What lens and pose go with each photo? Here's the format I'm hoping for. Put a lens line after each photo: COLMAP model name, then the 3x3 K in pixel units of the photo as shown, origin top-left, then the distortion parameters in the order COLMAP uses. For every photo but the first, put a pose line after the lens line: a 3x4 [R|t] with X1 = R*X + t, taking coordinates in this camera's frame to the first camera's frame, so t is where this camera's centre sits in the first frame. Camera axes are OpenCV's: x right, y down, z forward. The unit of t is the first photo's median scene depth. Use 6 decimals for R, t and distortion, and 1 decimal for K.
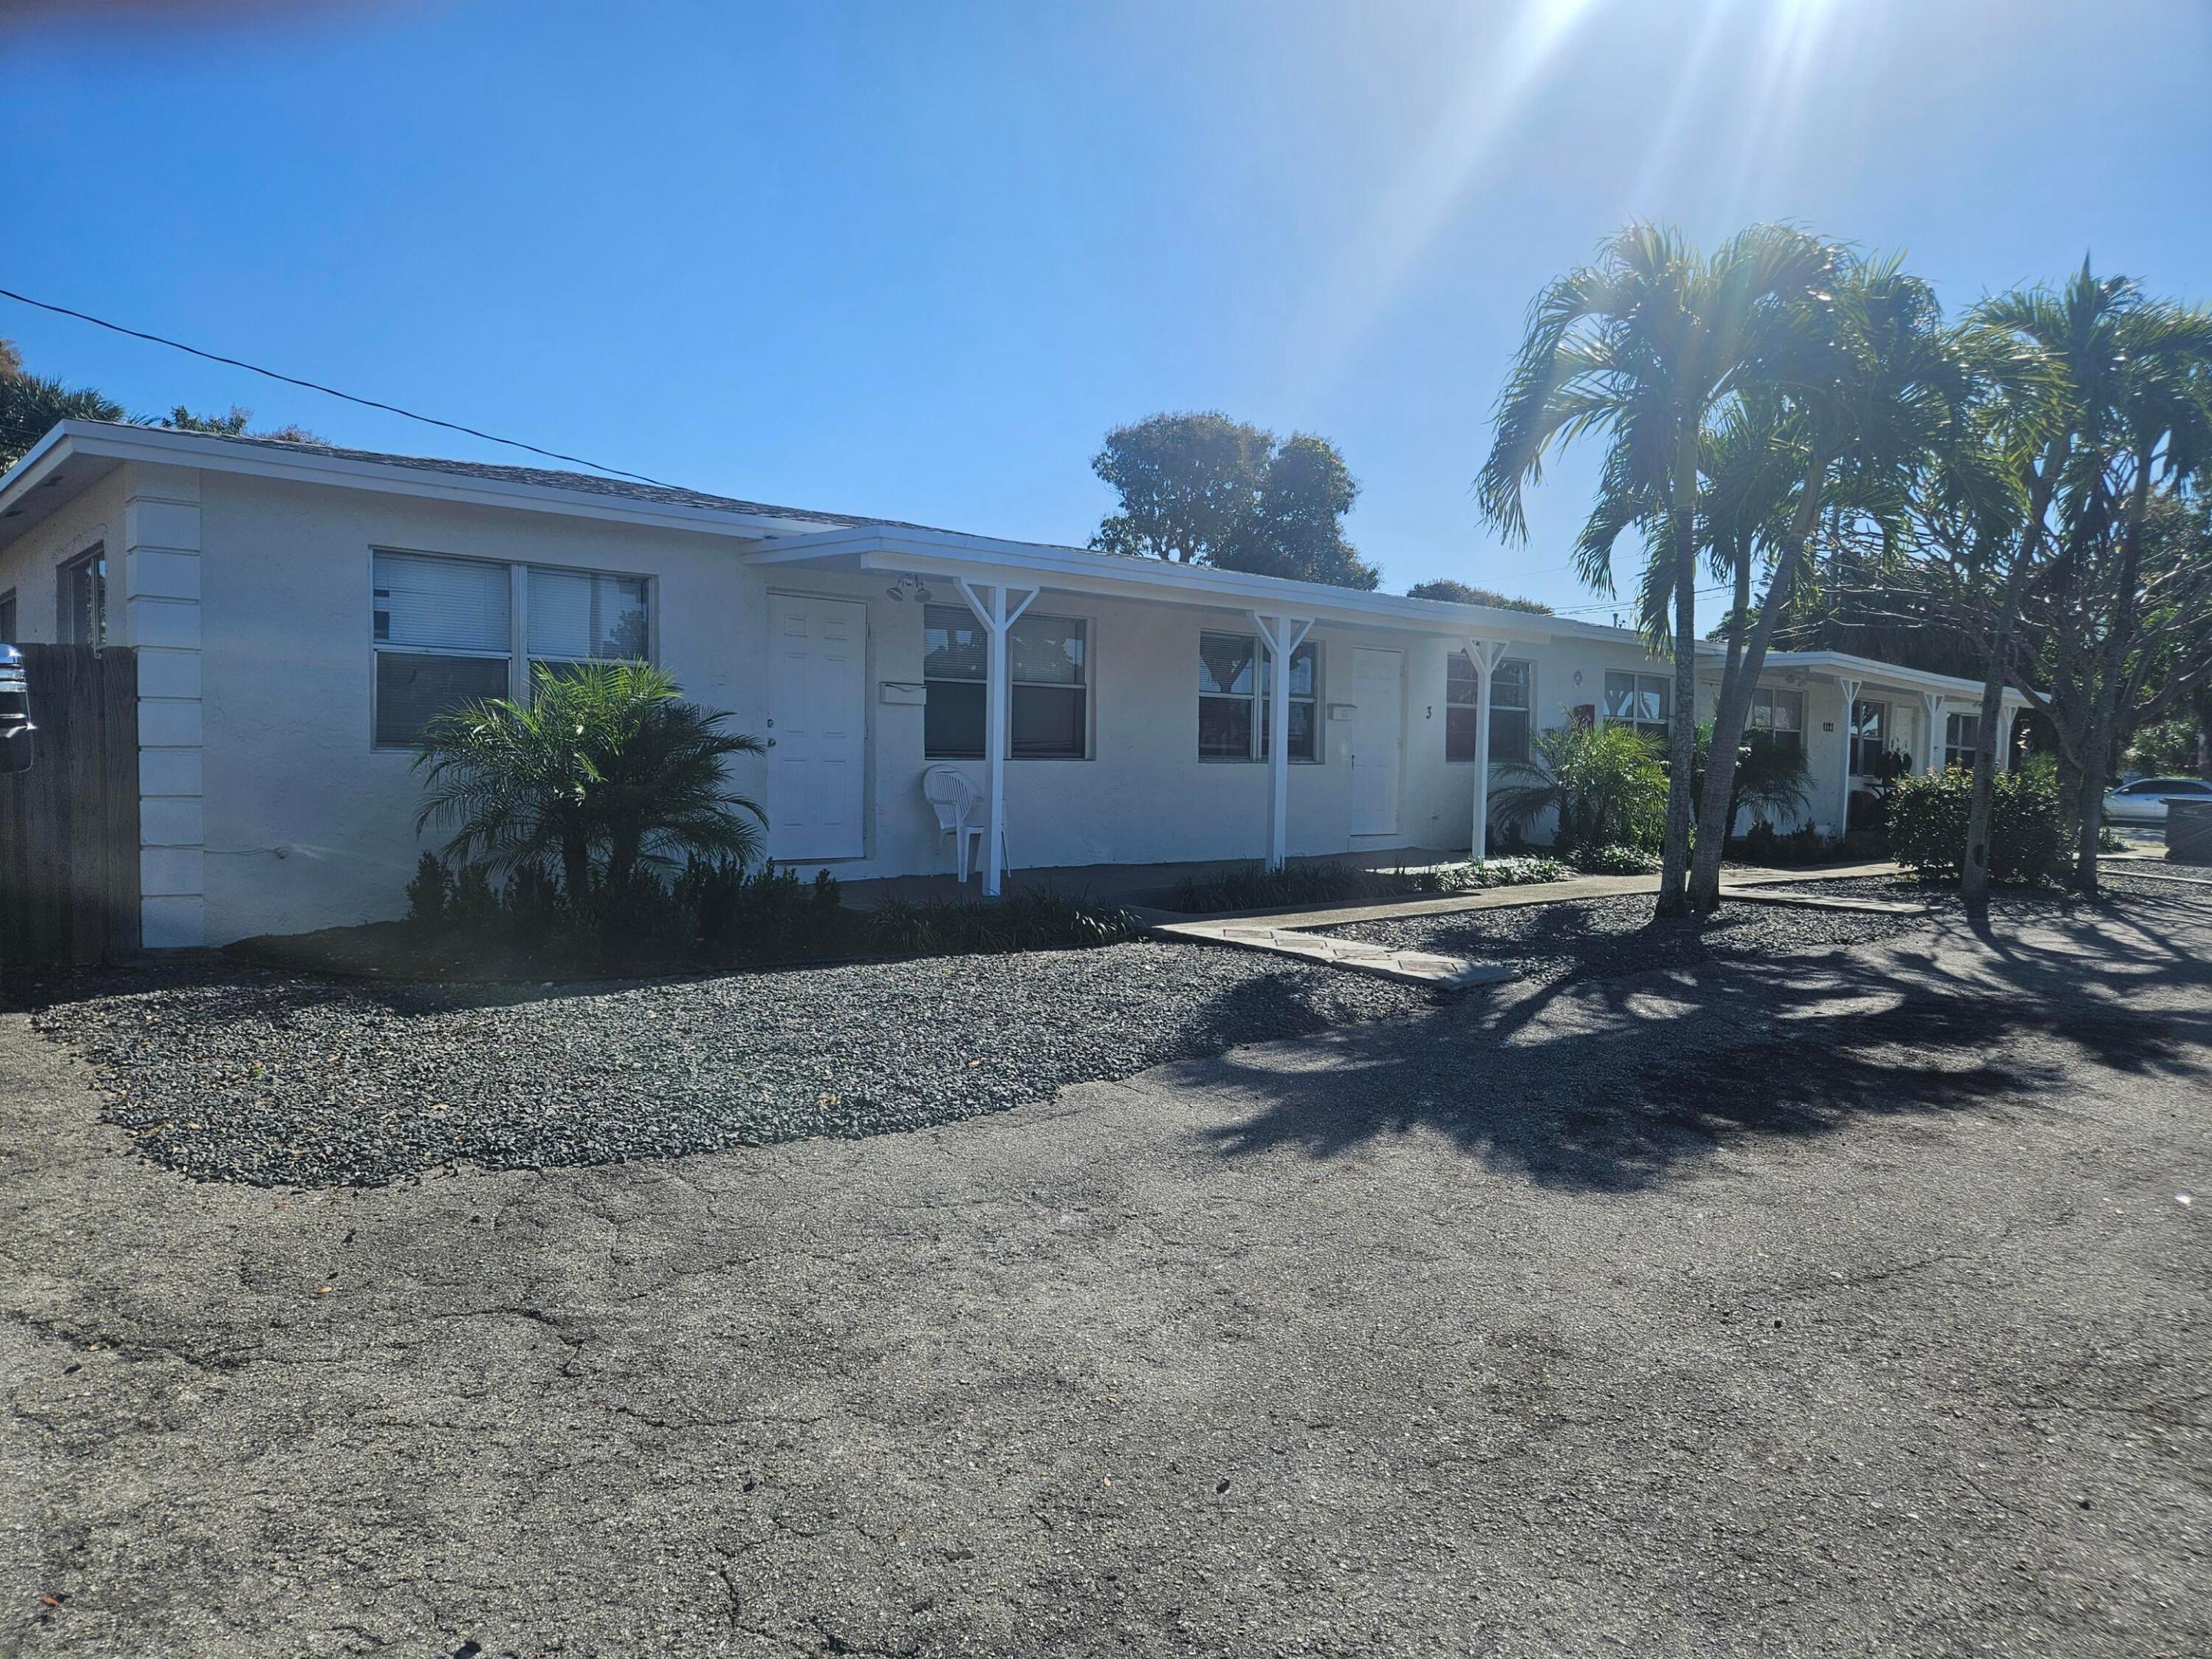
lens RADIAL K [[1460.0, 0, 1133.5], [0, 1460.0, 821.6], [0, 0, 1]] dist [0.092745, -0.064443]
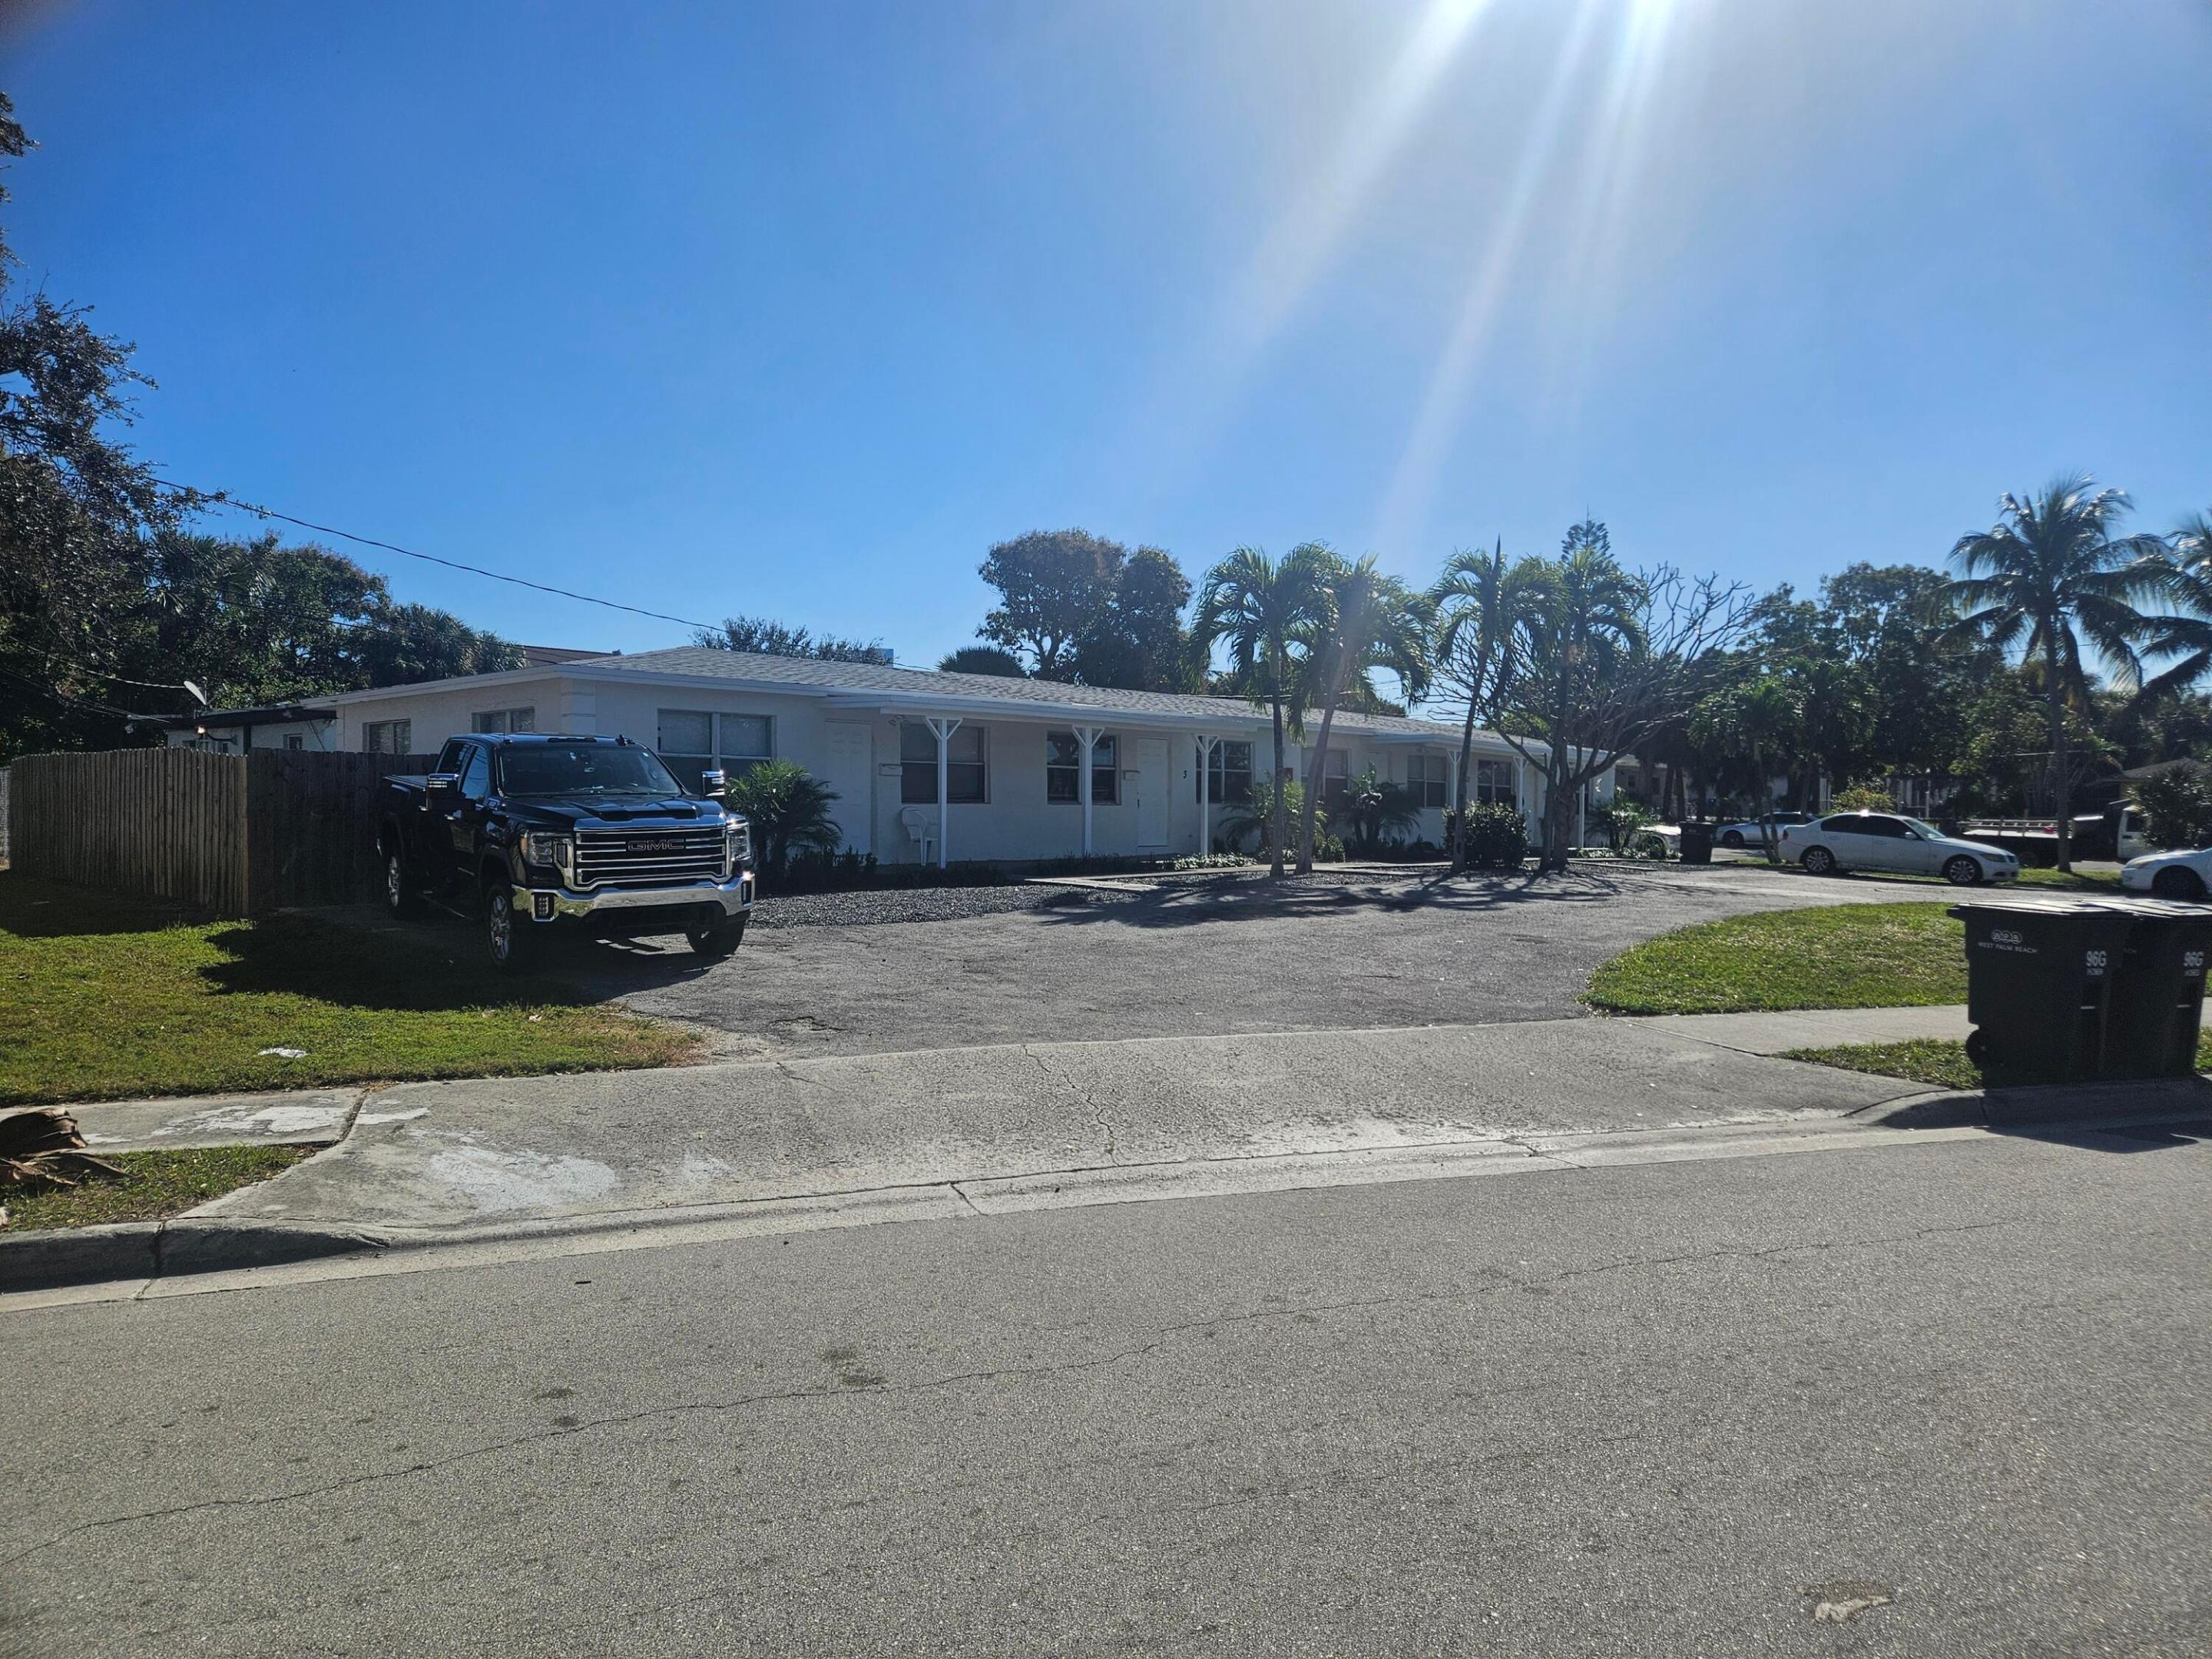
lens RADIAL K [[1460.0, 0, 1133.5], [0, 1460.0, 821.6], [0, 0, 1]] dist [0.092745, -0.064443]
pose [[0.996870, -0.017116, 0.077187, 0.010668], [0.019915, 0.999166, -0.035641, 0.046352], [-0.076512, 0.037066, 0.996379, -0.784515]]
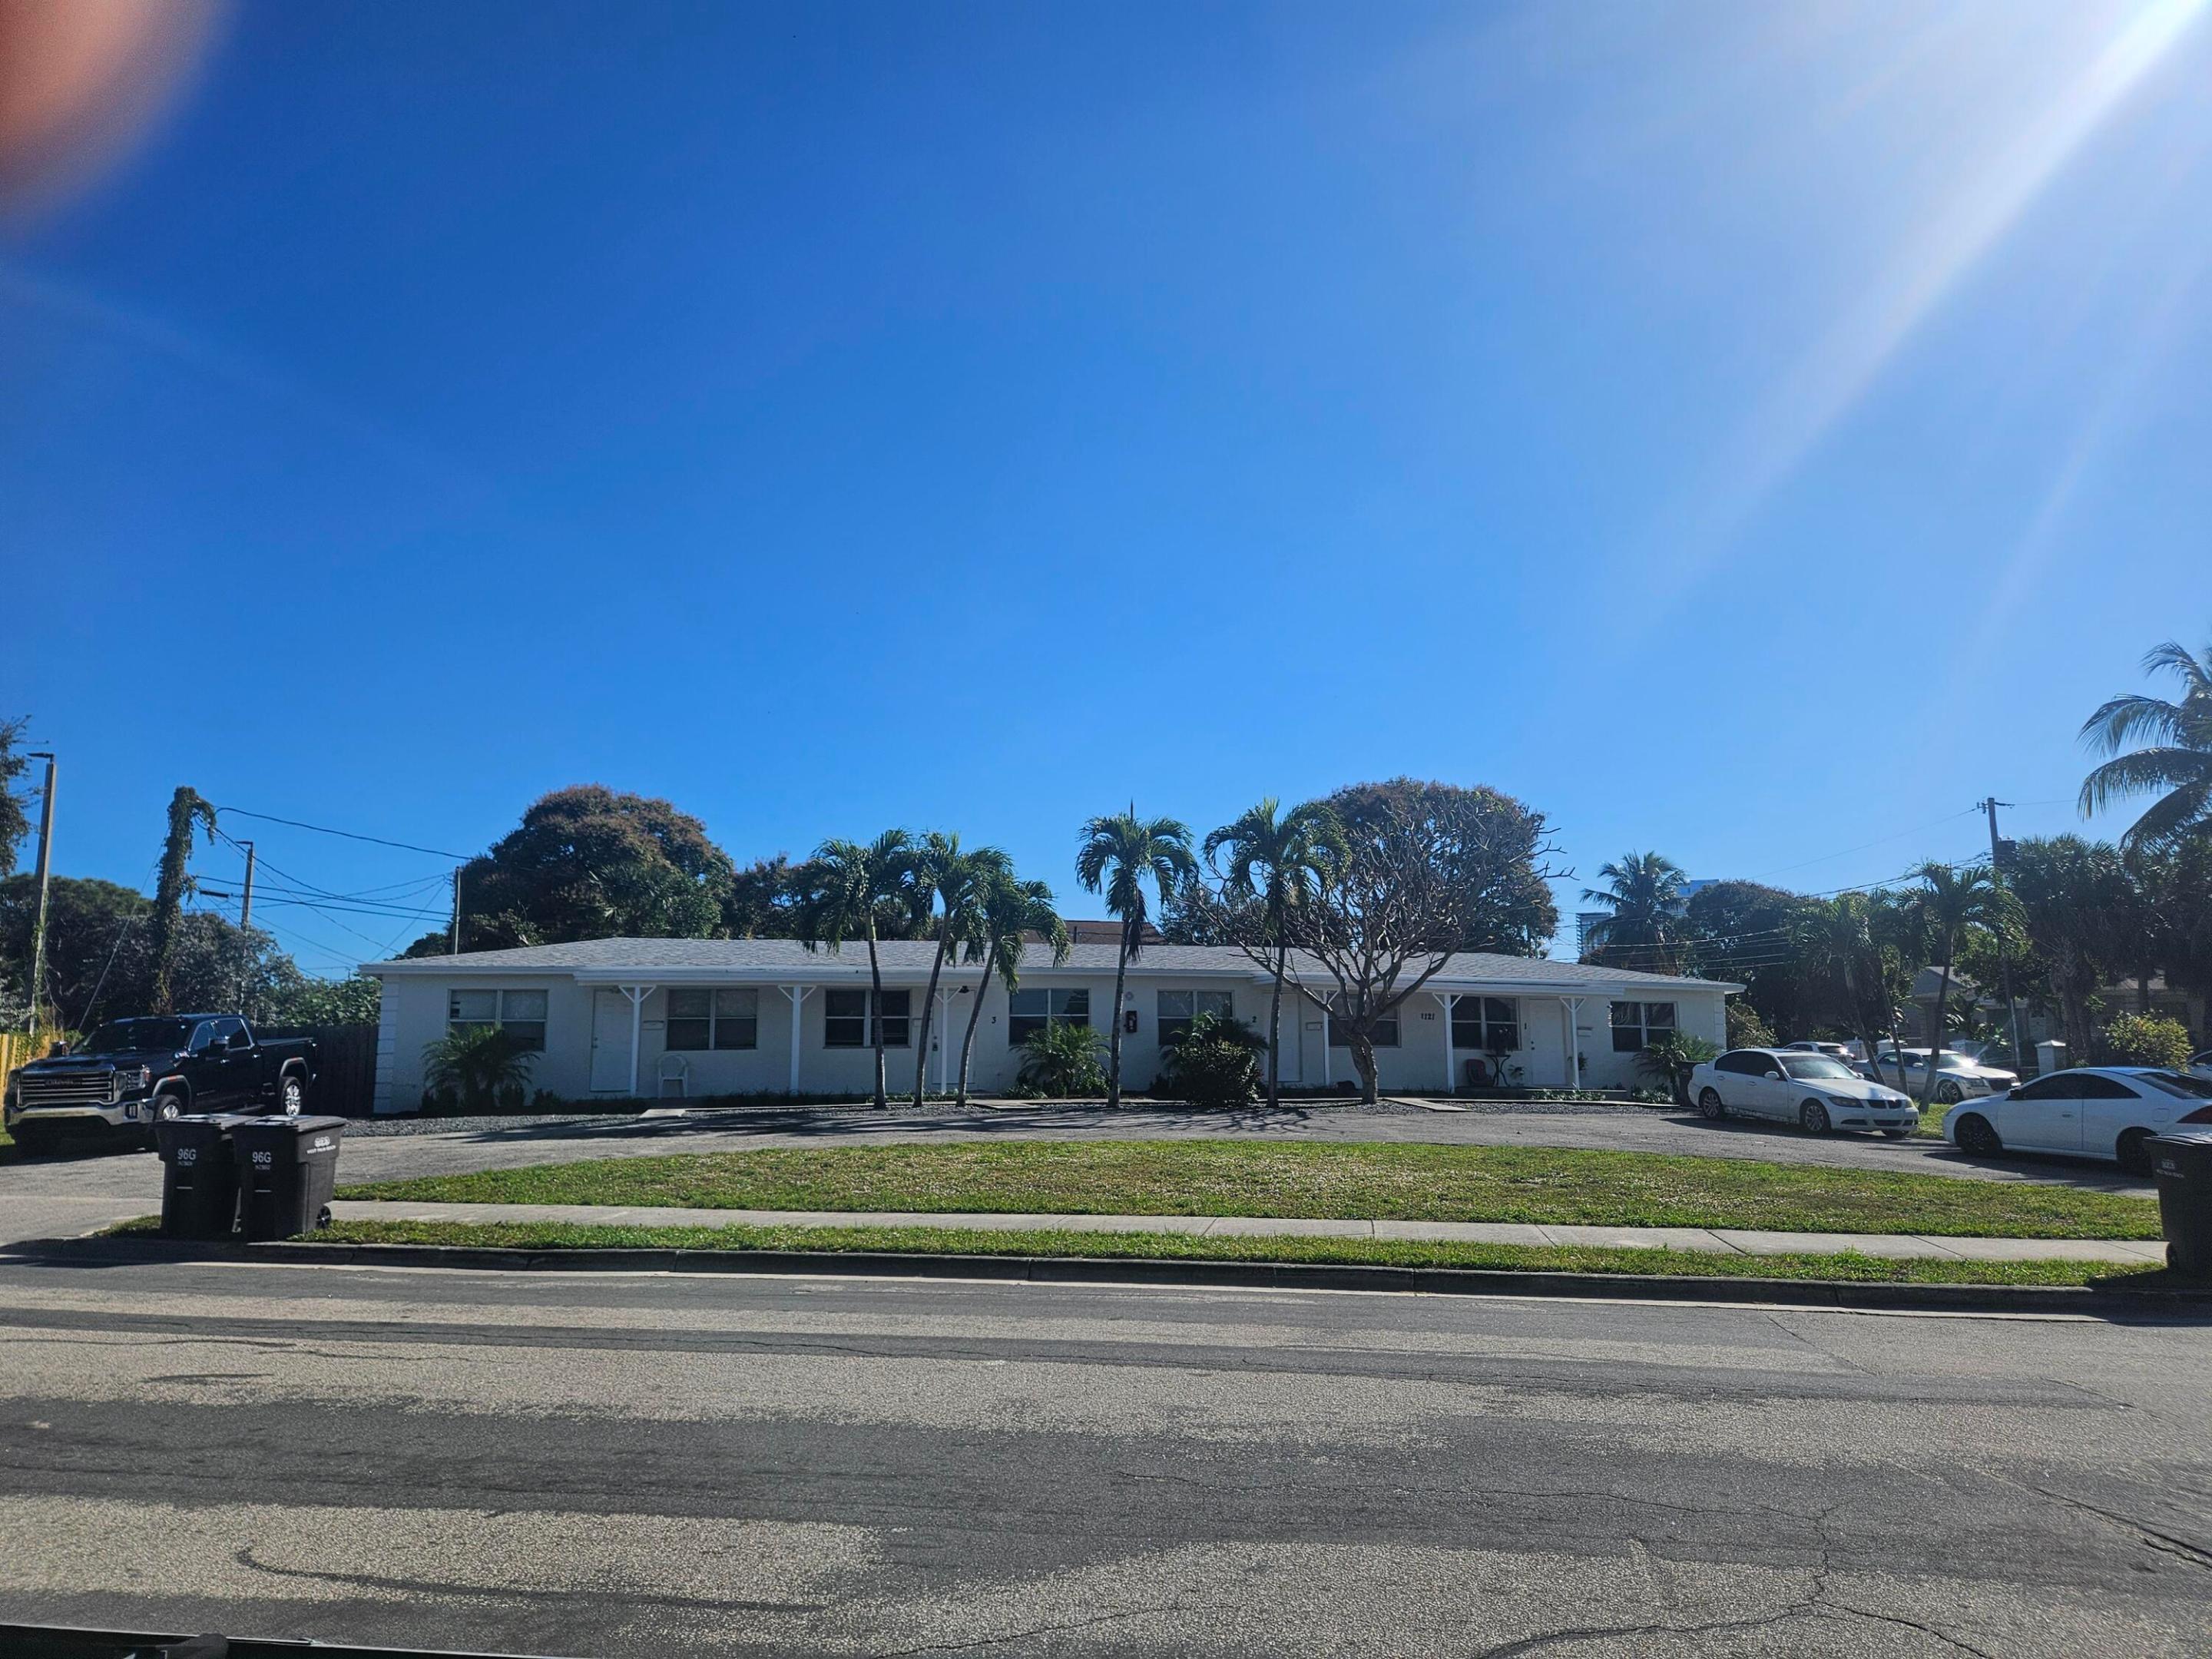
lens RADIAL K [[1460.0, 0, 1133.5], [0, 1460.0, 821.6], [0, 0, 1]] dist [0.092745, -0.064443]
pose [[0.883436, -0.099024, -0.457969, 1.526403], [0.004112, 0.979013, -0.203756, 0.080395], [0.468535, 0.178122, 0.865302, -0.773373]]
